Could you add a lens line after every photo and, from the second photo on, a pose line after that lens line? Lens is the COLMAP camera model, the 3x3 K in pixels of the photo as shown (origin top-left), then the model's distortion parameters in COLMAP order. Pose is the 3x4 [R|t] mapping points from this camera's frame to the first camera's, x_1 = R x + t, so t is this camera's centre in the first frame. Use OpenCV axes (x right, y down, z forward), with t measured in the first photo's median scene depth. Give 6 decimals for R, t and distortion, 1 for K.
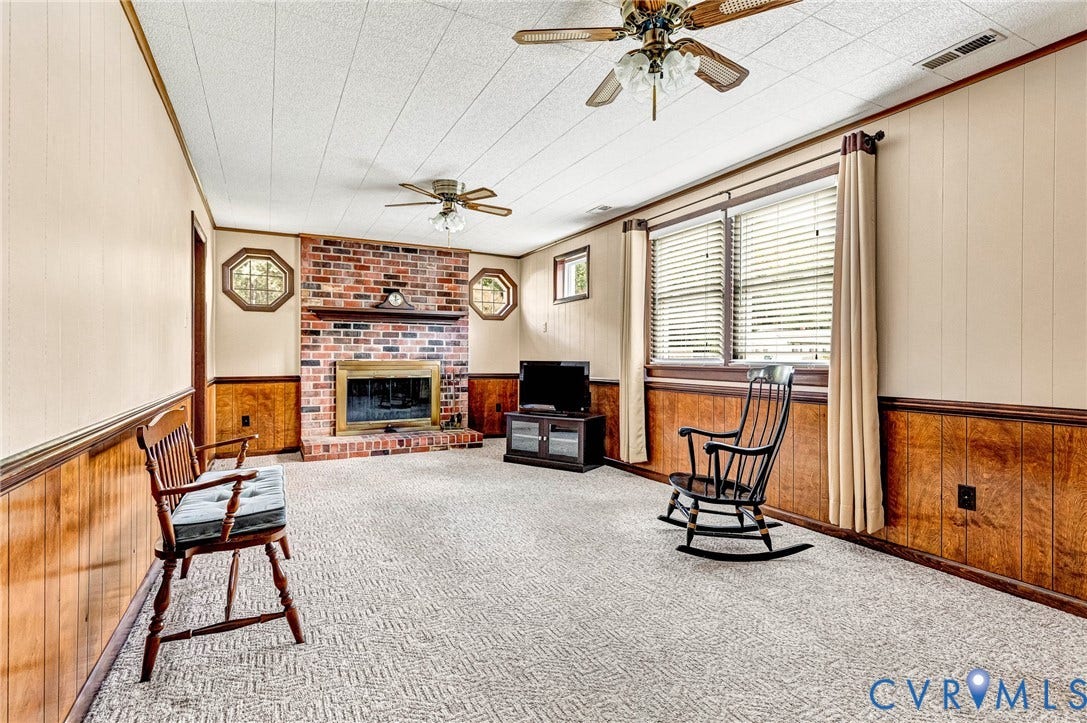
lens RADIAL K [[524.1, 0, 549.8], [0, 524.1, 355.9], [0, 0, 1]] dist [0.006683, -0.000050]
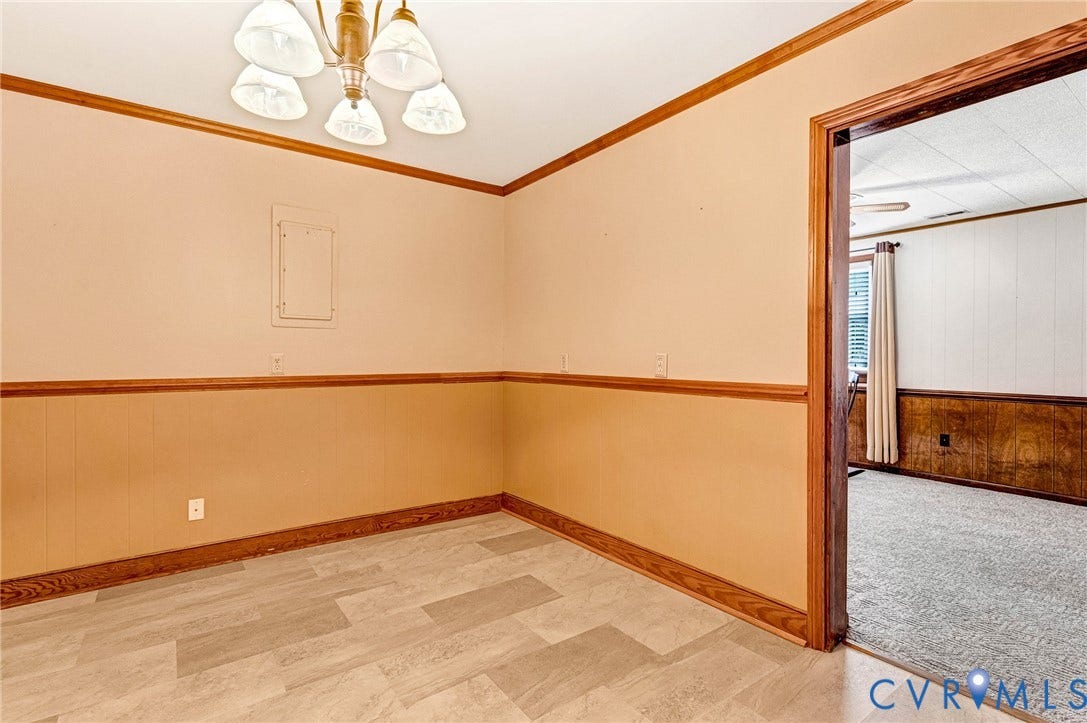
lens RADIAL K [[524.1, 0, 537.4], [0, 524.1, 361.9], [0, 0, 1]] dist [0.006683, -0.000050]
pose [[0.992265, -0.007394, 0.123918, -0.868439], [0.005400, 0.999851, 0.016423, -0.053167], [-0.124021, -0.015627, 0.992157, -0.677241]]
